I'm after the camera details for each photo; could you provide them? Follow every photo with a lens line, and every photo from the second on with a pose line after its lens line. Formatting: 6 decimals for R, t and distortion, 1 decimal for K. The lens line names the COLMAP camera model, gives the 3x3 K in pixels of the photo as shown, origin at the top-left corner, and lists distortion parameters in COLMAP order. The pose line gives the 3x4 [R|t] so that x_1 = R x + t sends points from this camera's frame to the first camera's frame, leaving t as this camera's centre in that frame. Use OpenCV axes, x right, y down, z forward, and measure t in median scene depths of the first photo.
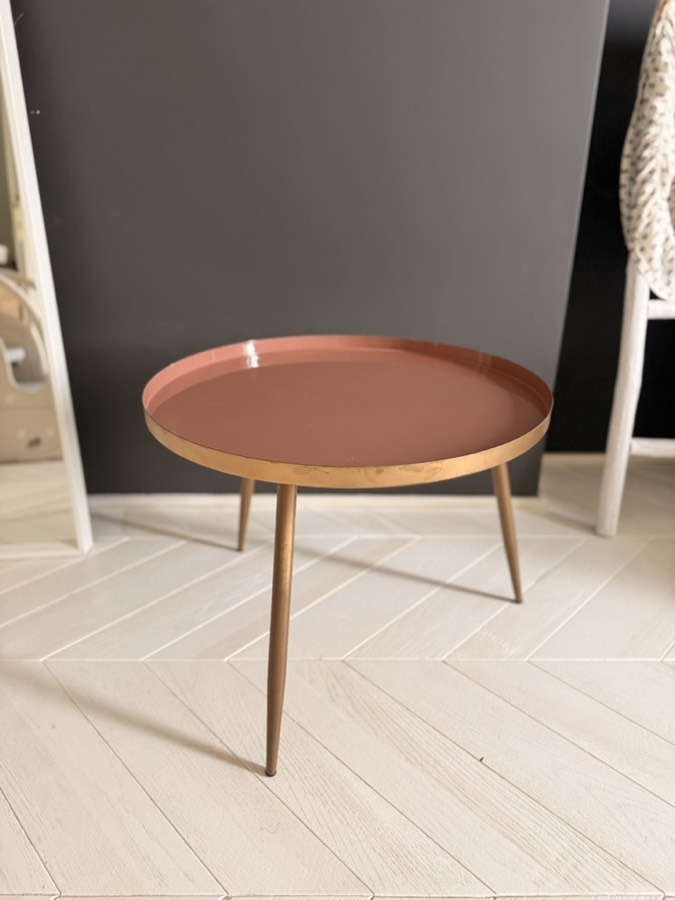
lens RADIAL K [[624.4, 0, 337.4], [0, 624.4, 450.8], [0, 0, 1]] dist [-0.009369, 0.006885]
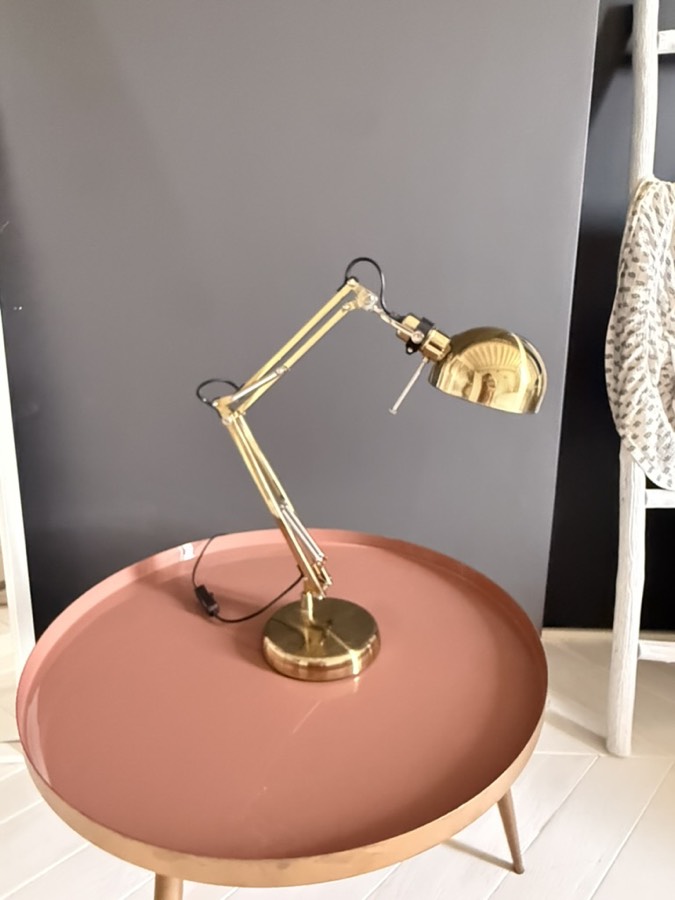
lens RADIAL K [[530.0, 0, 337.8], [0, 530.0, 448.8], [0, 0, 1]] dist [-0.000141, -0.002105]
pose [[0.998733, -0.005088, -0.050075, 0.088677], [-0.003037, 0.986976, -0.160842, -0.181195], [0.050241, 0.160790, 0.985709, 0.206651]]
